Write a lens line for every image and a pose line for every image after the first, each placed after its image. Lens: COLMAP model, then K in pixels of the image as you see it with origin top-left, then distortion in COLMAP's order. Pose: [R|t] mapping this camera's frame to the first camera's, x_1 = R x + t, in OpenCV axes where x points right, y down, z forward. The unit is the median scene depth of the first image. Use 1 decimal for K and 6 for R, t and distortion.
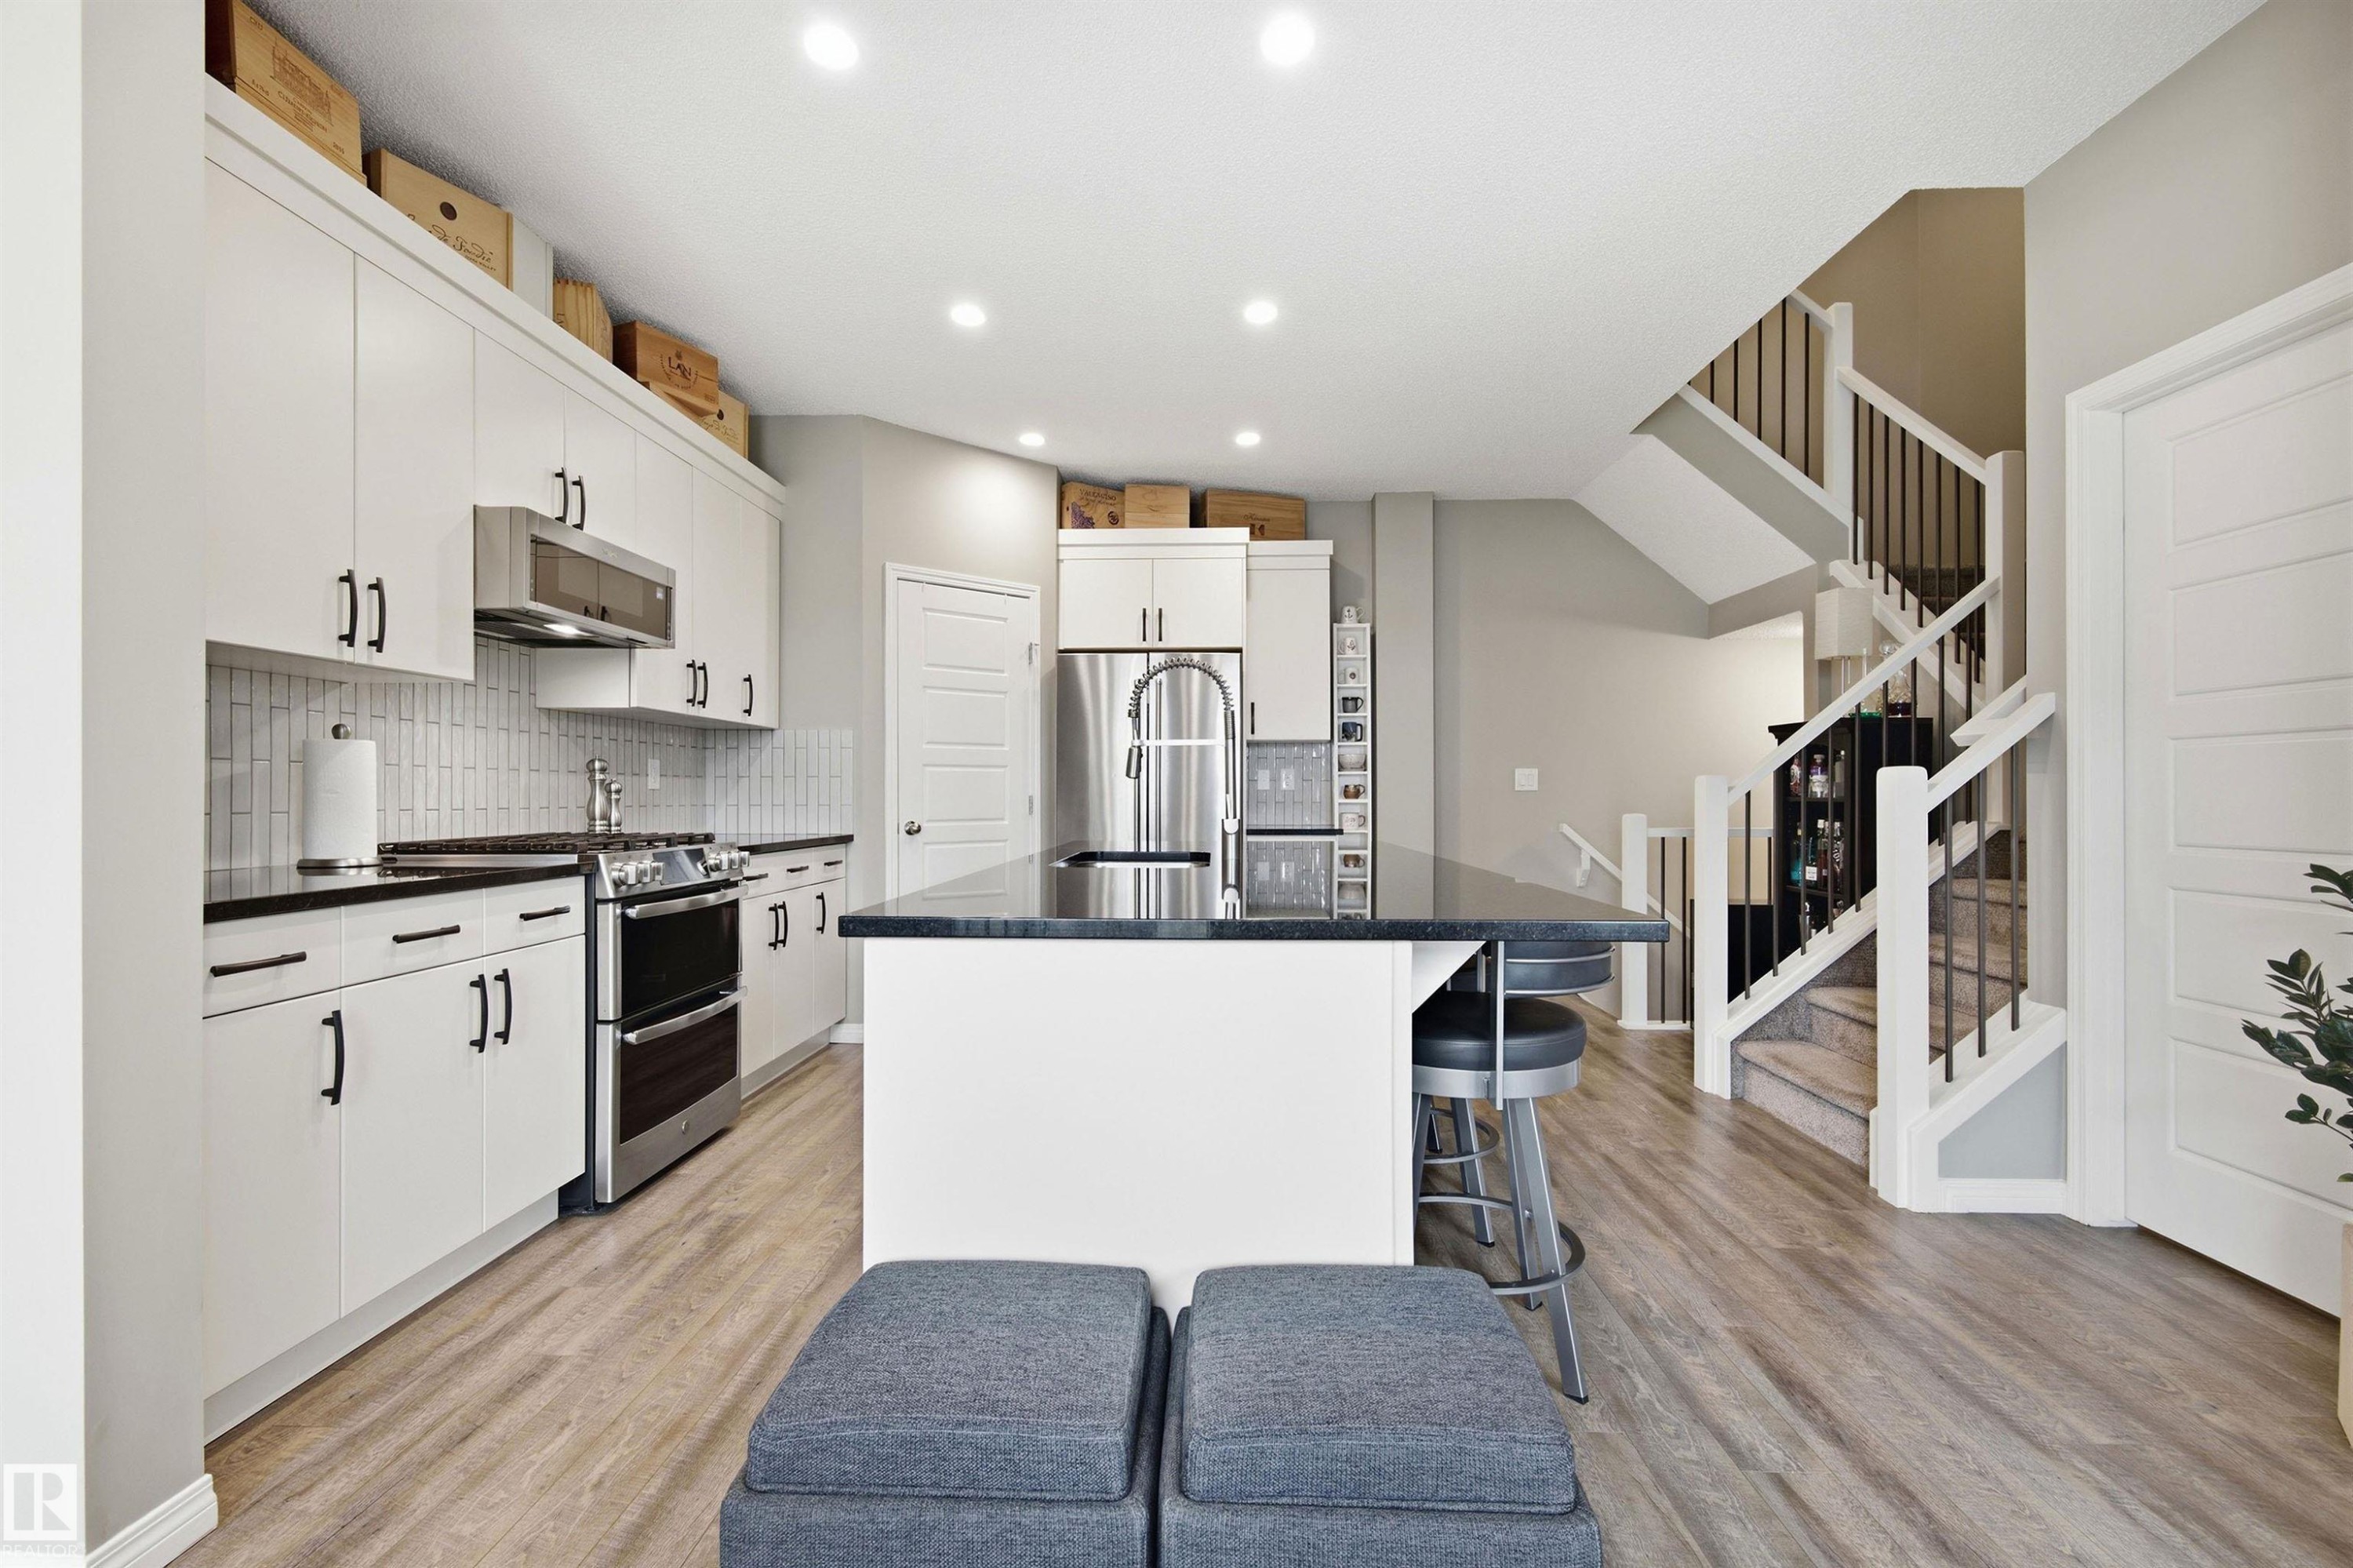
lens RADIAL K [[1064.8, 0, 1190.6], [0, 1064.8, 787.6], [0, 0, 1]] dist [0.006578, 0.000687]
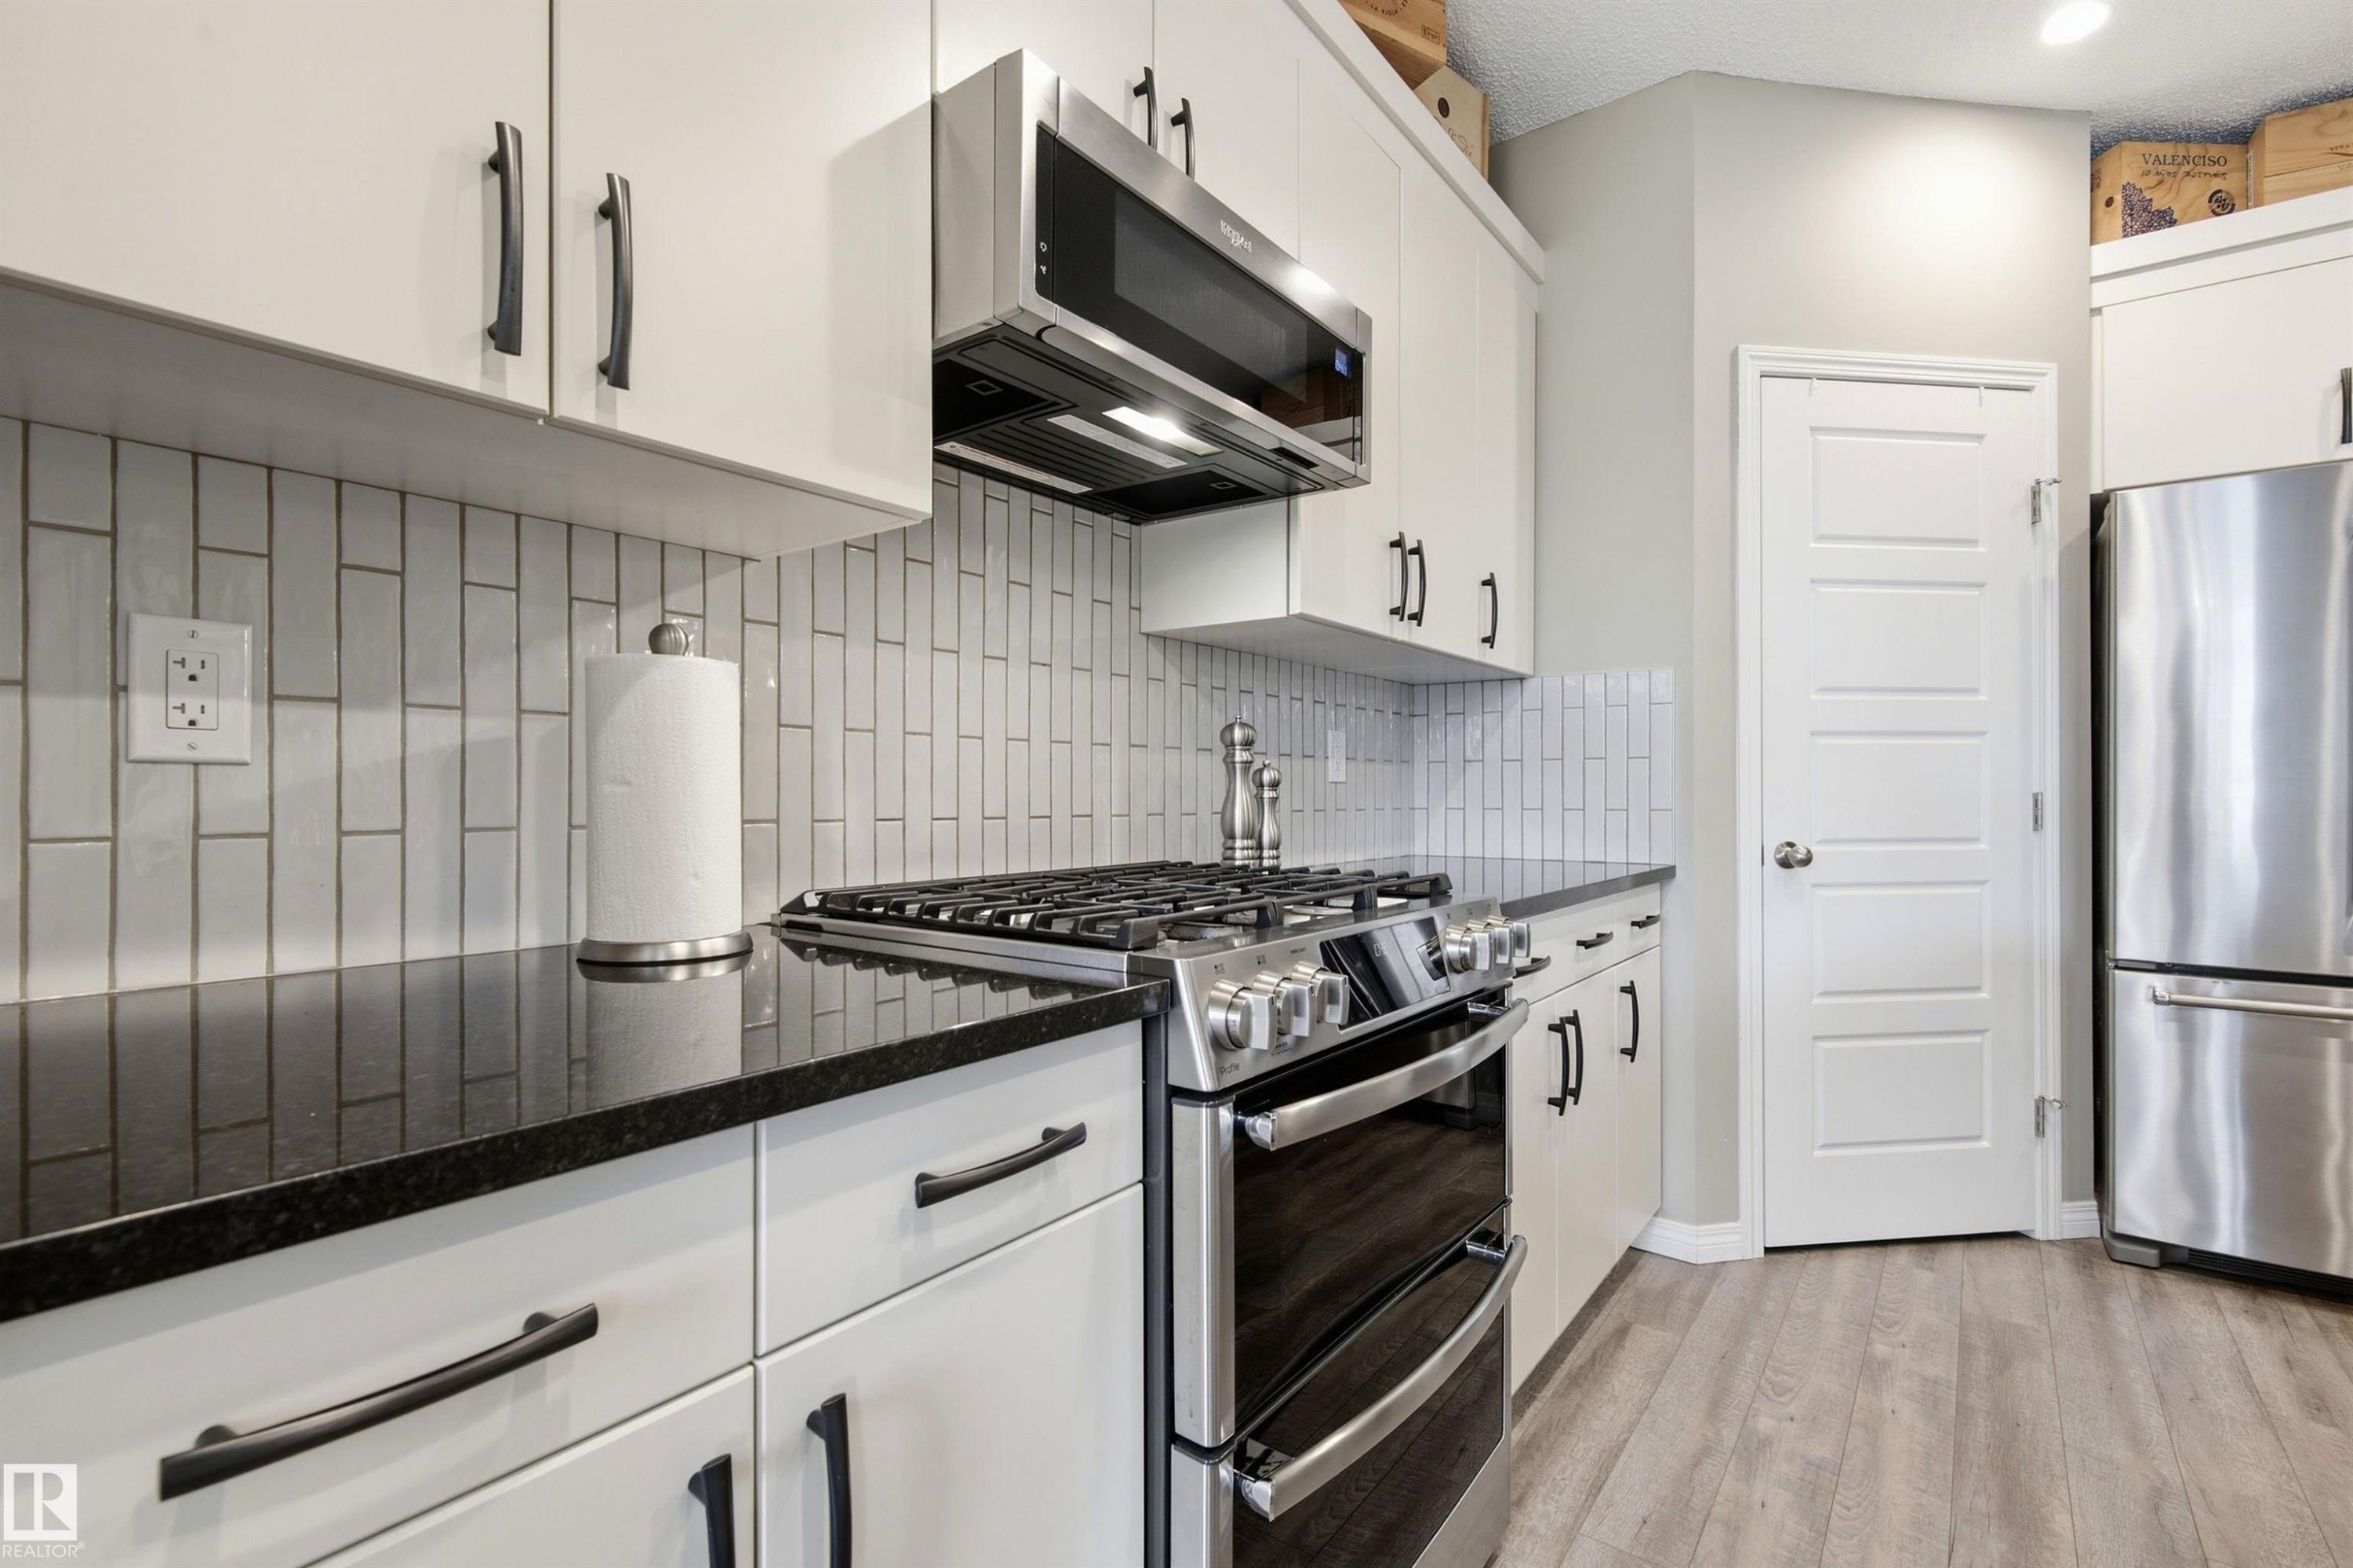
lens RADIAL K [[1064.8, 0, 1179.2], [0, 1064.8, 788.1], [0, 0, 1]] dist [0.006578, 0.000687]
pose [[0.810779, -0.002323, -0.585348, -0.269191], [0.004258, 0.999989, 0.001930, 0.004352], [0.585337, -0.004057, 0.810780, 0.553268]]
